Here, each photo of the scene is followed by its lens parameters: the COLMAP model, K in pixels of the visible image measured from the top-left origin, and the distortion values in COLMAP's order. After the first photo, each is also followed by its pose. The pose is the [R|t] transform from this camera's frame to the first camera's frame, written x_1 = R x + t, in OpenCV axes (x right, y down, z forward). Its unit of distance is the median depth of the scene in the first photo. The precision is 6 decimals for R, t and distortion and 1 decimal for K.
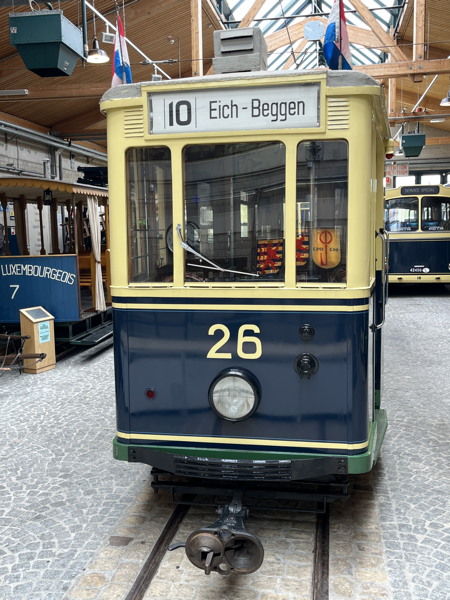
lens RADIAL K [[577.9, 0, 225.0], [0, 577.9, 300.0], [0, 0, 1]] dist [0.062650, -0.013007]
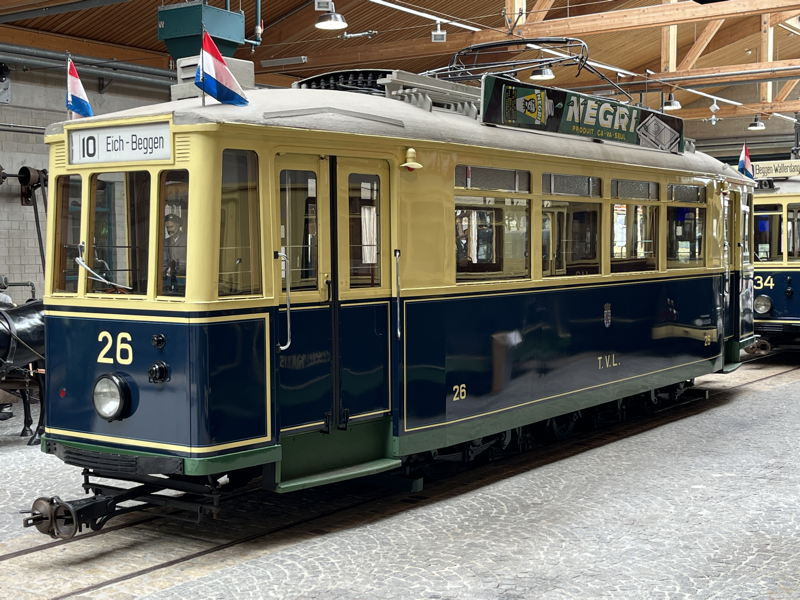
lens RADIAL K [[1107.8, 0, 400.0], [0, 1107.8, 300.0], [0, 0, 1]] dist [0.185353, -0.094968]
pose [[0.897837, 0.031172, -0.439222, 1.456222], [-0.060403, 0.996780, -0.052730, 0.060687], [0.436164, 0.073874, 0.896830, -0.703416]]
